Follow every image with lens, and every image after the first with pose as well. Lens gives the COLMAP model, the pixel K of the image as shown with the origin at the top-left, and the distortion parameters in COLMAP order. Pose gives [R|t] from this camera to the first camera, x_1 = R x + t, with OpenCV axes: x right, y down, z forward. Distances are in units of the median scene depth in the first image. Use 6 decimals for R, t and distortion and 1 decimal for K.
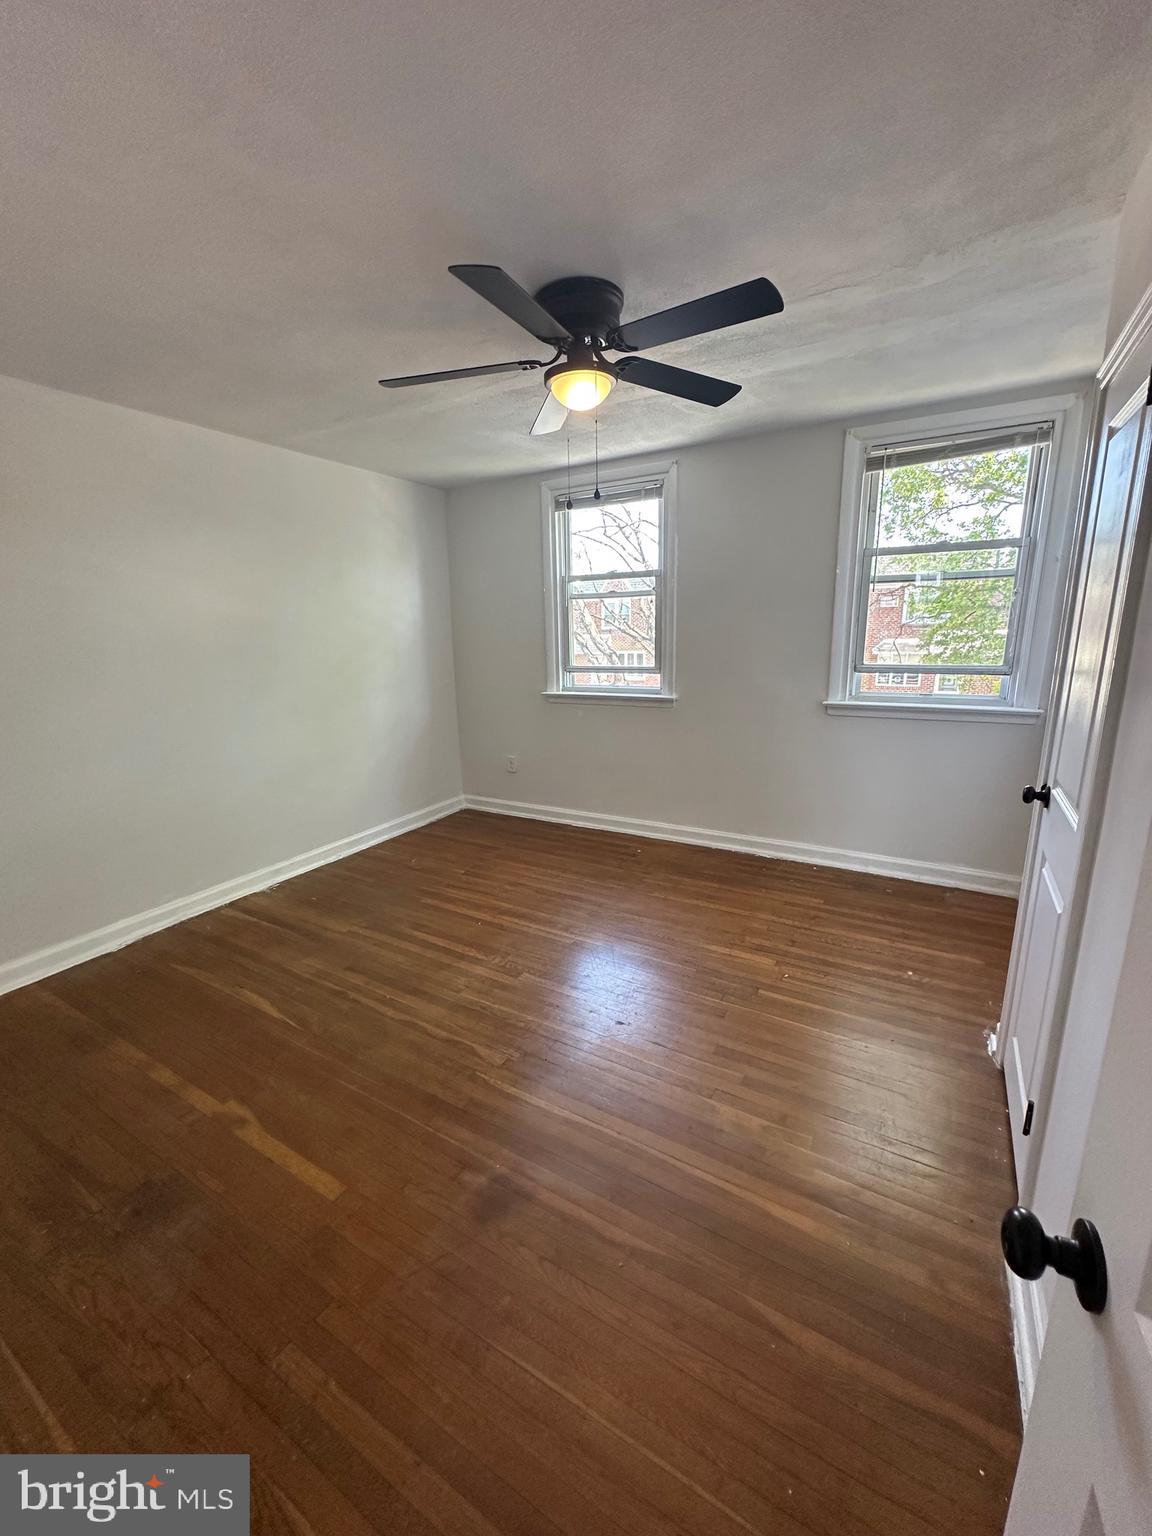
lens RADIAL K [[610.5, 0, 576.0], [0, 610.5, 768.0], [0, 0, 1]] dist [-0.004579, 0.000832]
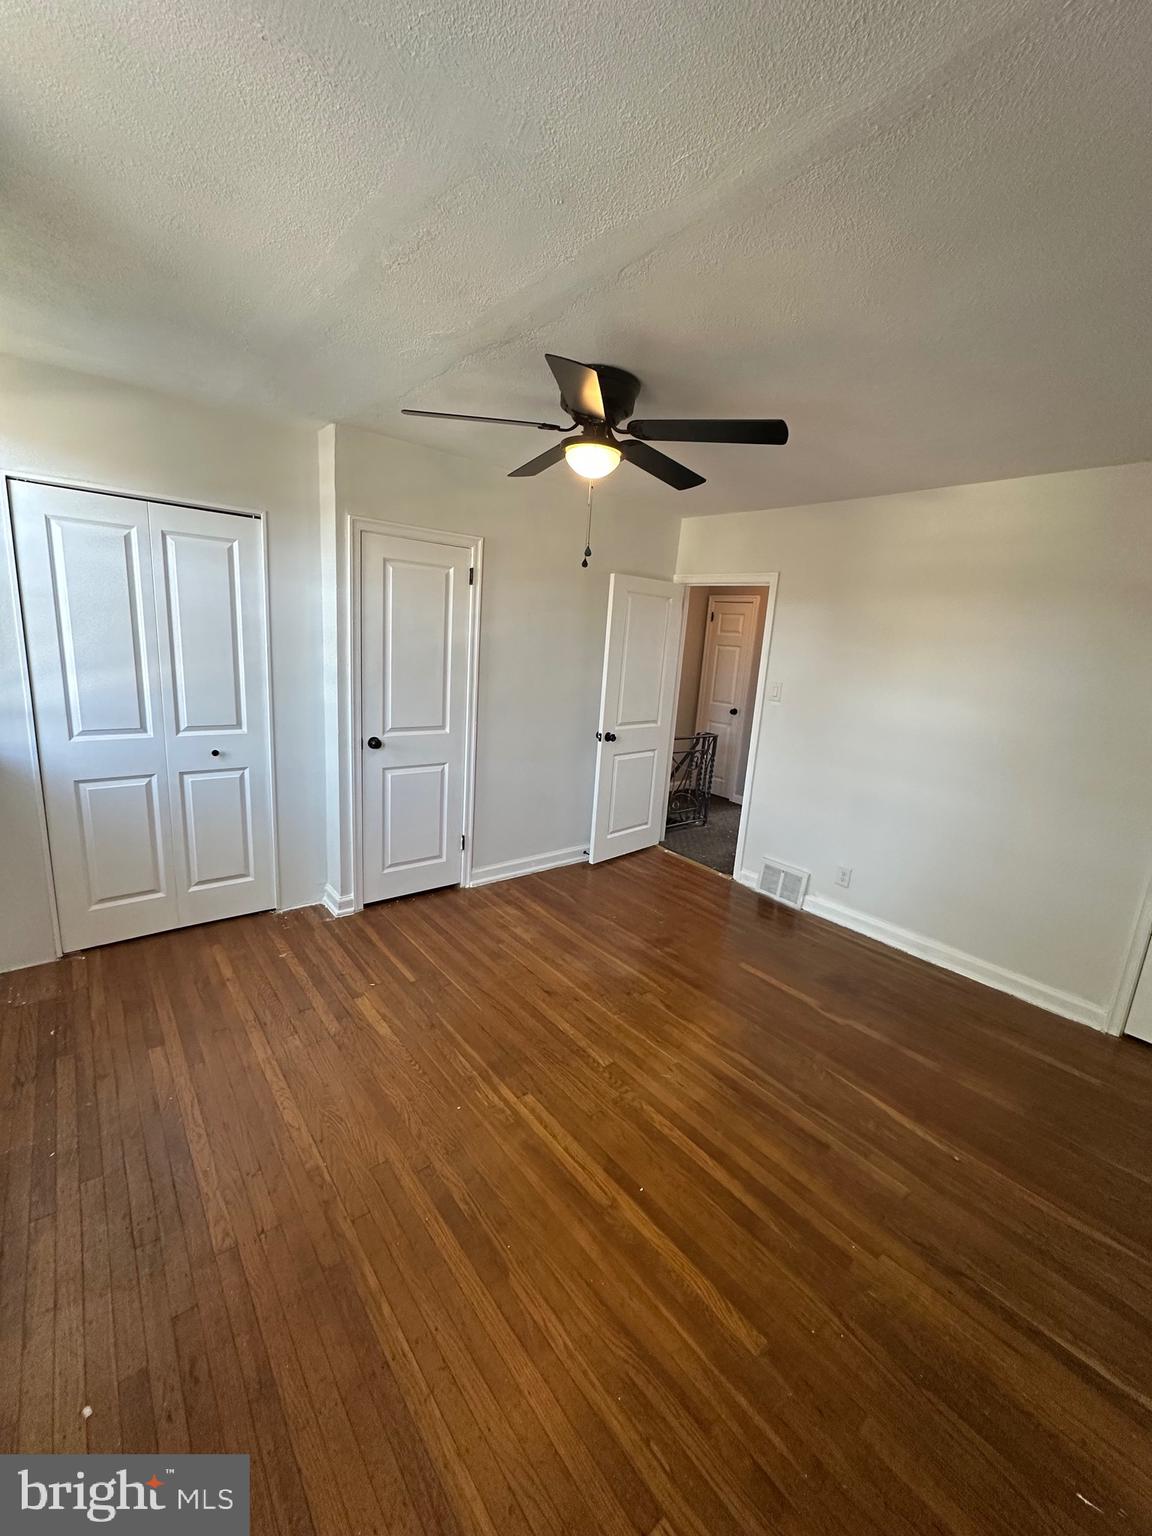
lens RADIAL K [[610.5, 0, 576.0], [0, 610.5, 768.0], [0, 0, 1]] dist [-0.004579, 0.000832]
pose [[-0.937812, -0.116715, 0.326935, -0.276133], [0.030060, 0.910945, 0.411431, -0.405607], [-0.345840, 0.395673, -0.850787, 1.544729]]
